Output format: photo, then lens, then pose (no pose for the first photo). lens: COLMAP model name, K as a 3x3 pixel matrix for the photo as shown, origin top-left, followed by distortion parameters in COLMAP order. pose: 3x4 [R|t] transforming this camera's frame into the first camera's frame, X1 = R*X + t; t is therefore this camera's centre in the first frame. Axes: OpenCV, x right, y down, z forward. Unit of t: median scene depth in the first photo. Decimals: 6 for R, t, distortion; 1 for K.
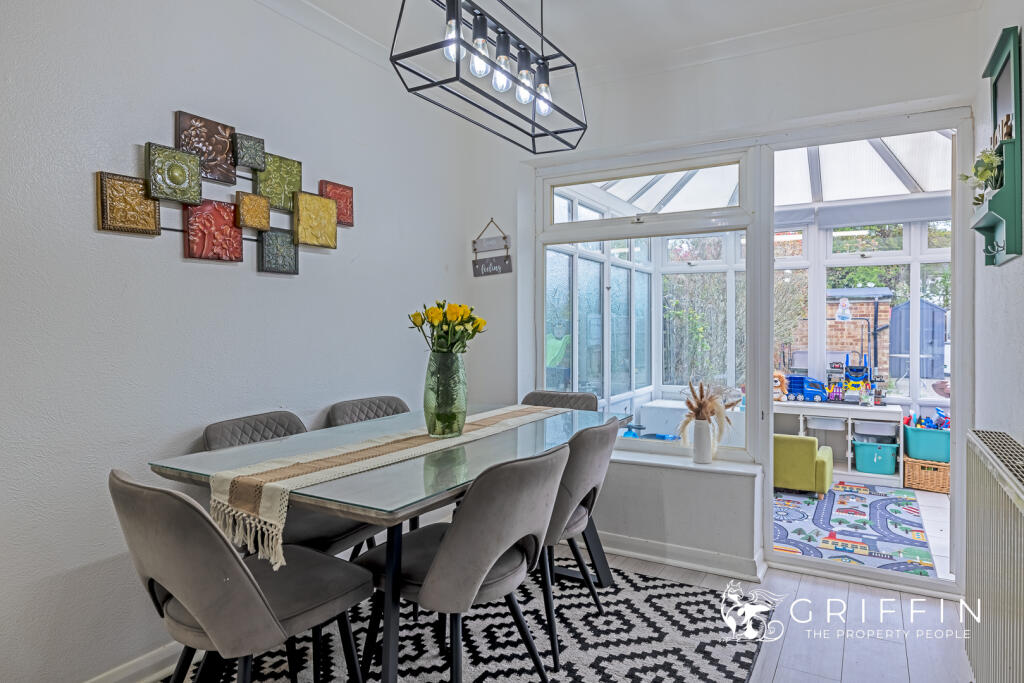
lens RADIAL K [[603.6, 0, 508.4], [0, 603.6, 330.1], [0, 0, 1]] dist [0.001526, -0.000836]
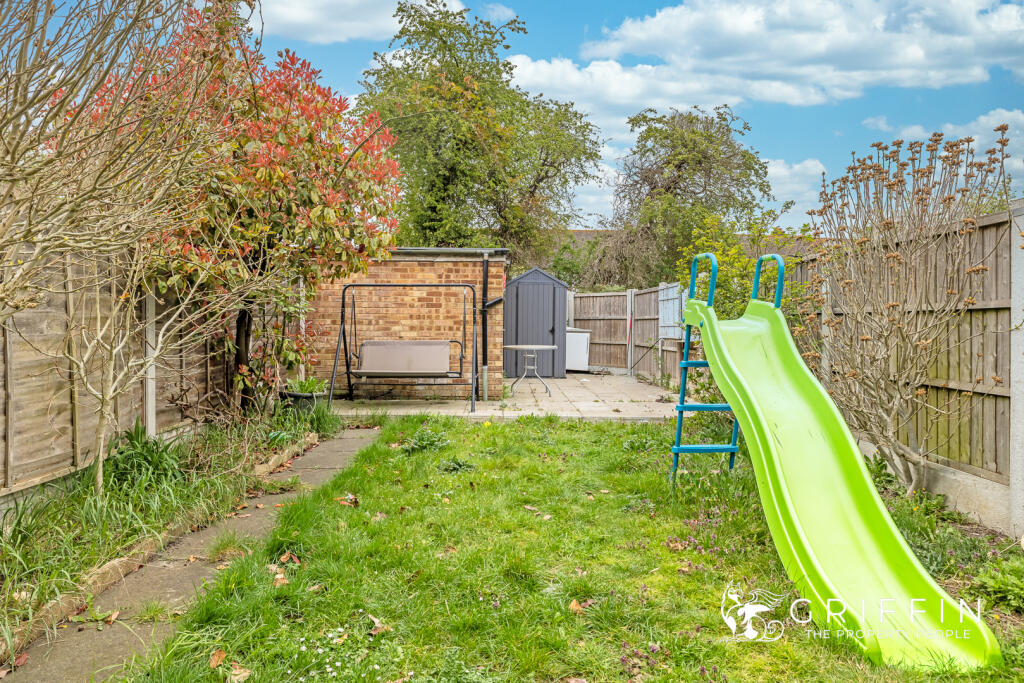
lens RADIAL K [[603.6, 0, 511.9], [0, 603.6, 337.5], [0, 0, 1]] dist [0.001526, -0.000836]
pose [[0.842103, -0.003343, 0.539307, 0.832169], [-0.006083, 0.999858, 0.015695, 0.062388], [-0.539283, -0.016497, 0.841963, 1.294010]]
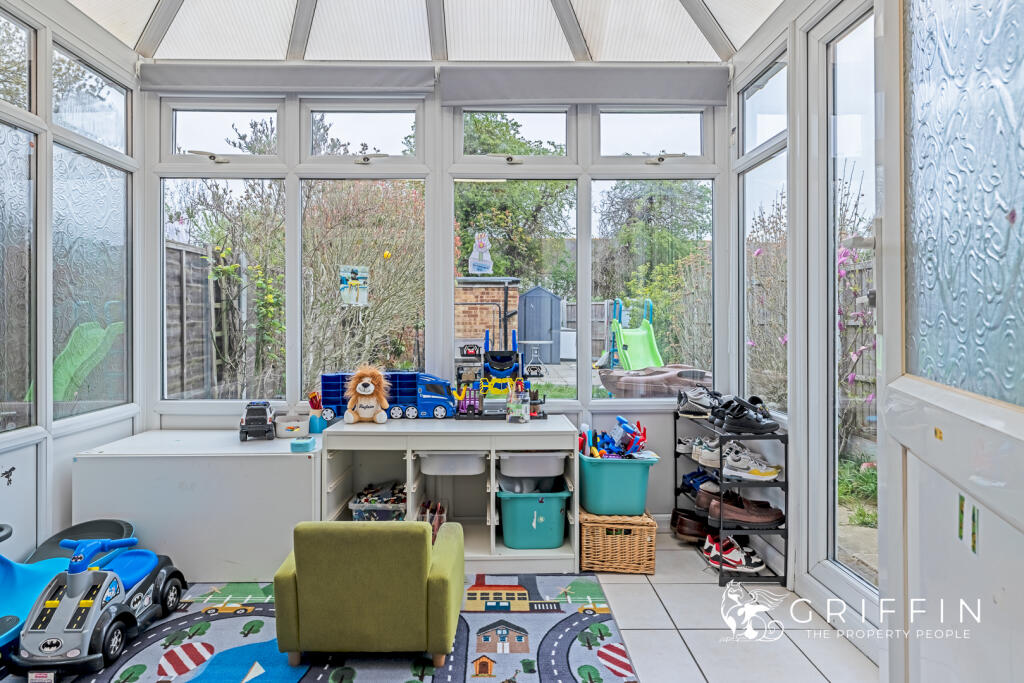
lens RADIAL K [[603.6, 0, 509.4], [0, 603.6, 331.9], [0, 0, 1]] dist [0.001526, -0.000836]
pose [[0.845683, -0.009303, 0.533604, 0.275652], [0.002235, 0.999901, 0.013891, 0.033251], [-0.533681, -0.010555, 0.845620, 0.507721]]
